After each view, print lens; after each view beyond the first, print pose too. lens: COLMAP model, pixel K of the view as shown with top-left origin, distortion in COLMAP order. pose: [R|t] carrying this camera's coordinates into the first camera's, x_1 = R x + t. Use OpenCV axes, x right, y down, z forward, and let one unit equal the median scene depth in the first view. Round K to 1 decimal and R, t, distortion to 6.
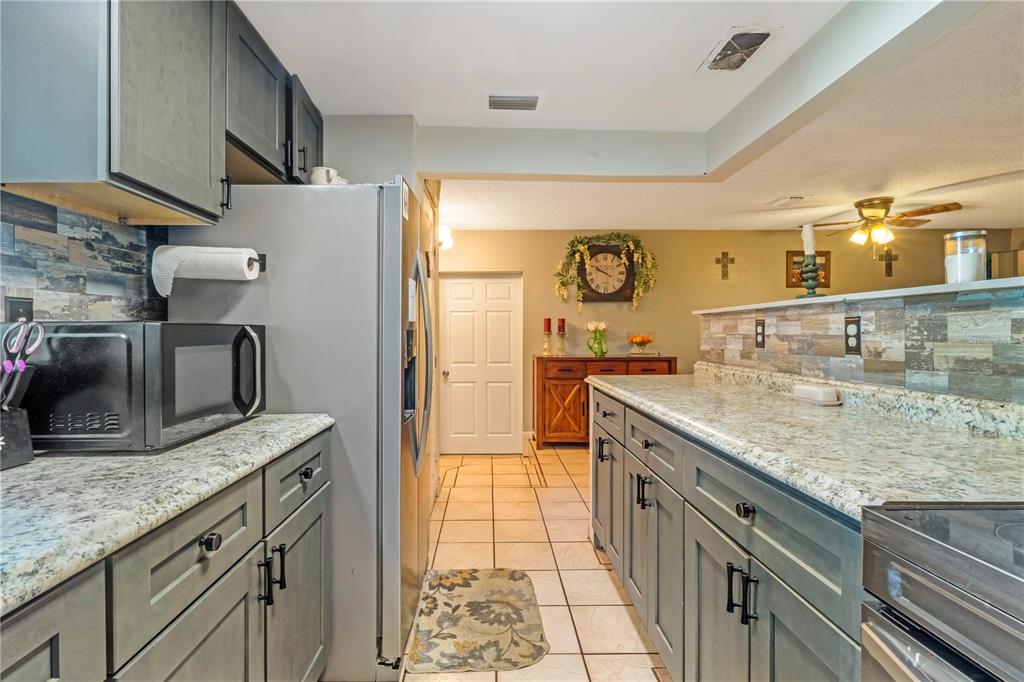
lens RADIAL K [[476.0, 0, 504.8], [0, 476.0, 338.0], [0, 0, 1]] dist [0.001310, 0.000094]
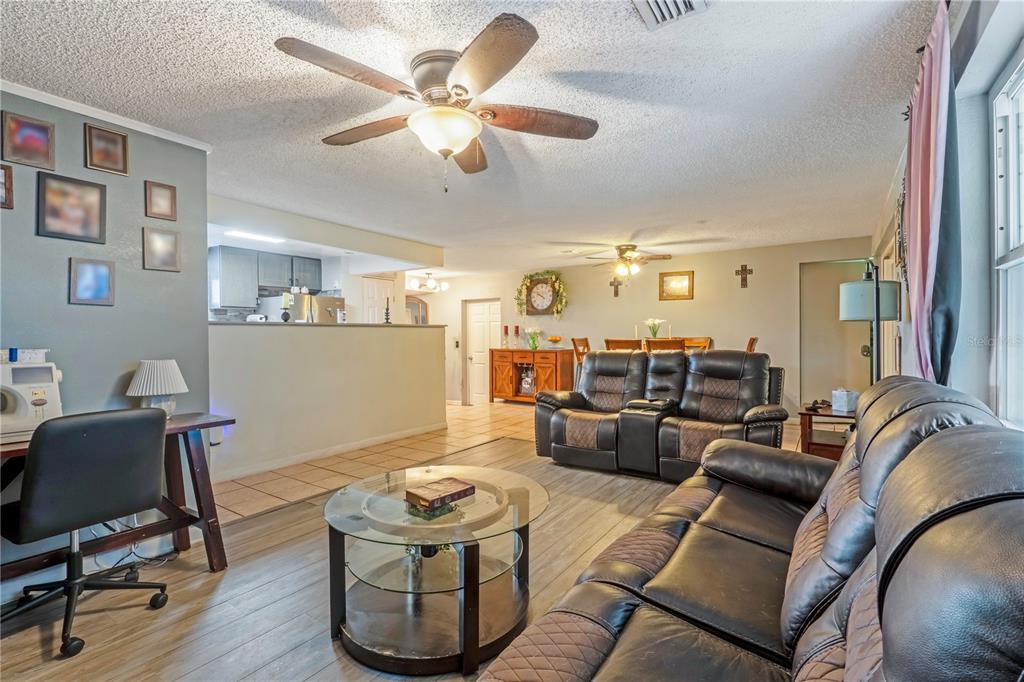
lens RADIAL K [[476.0, 0, 515.7], [0, 476.0, 338.8], [0, 0, 1]] dist [0.001310, 0.000094]
pose [[0.836102, 0.000893, -0.548573, 0.998317], [-0.002490, 0.999995, -0.002166, 0.006986], [0.548568, 0.003177, 0.836100, -0.351669]]
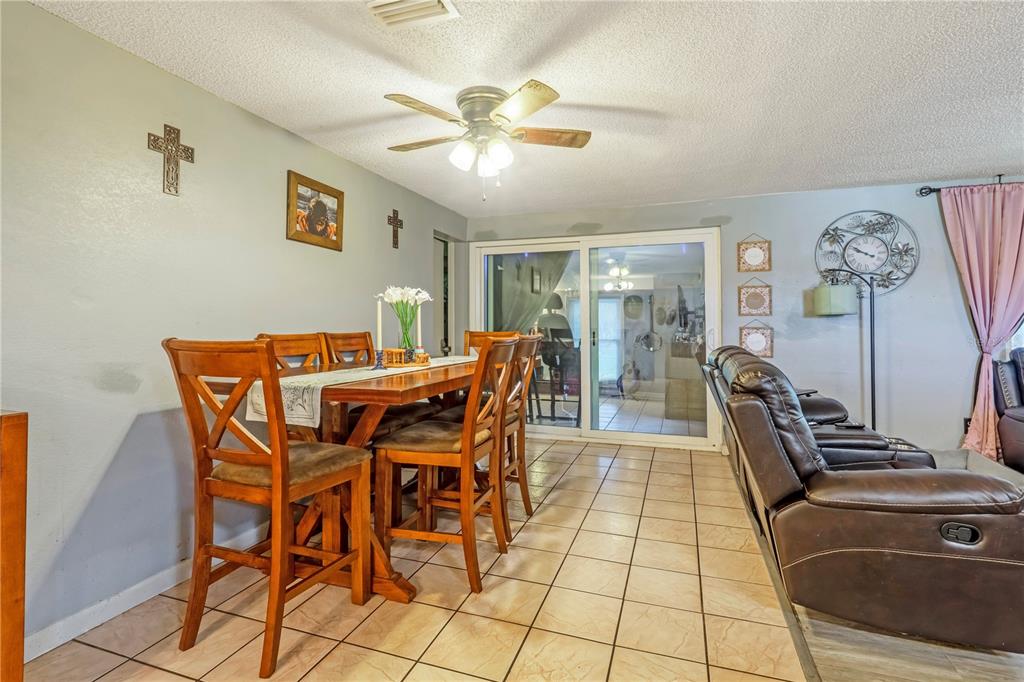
lens RADIAL K [[476.0, 0, 512.5], [0, 476.0, 333.0], [0, 0, 1]] dist [0.001310, 0.000094]
pose [[0.340751, -0.011614, 0.940082, 0.172629], [0.009226, 0.999917, 0.009009, -0.002018], [-0.940108, 0.005603, 0.340830, 0.585696]]
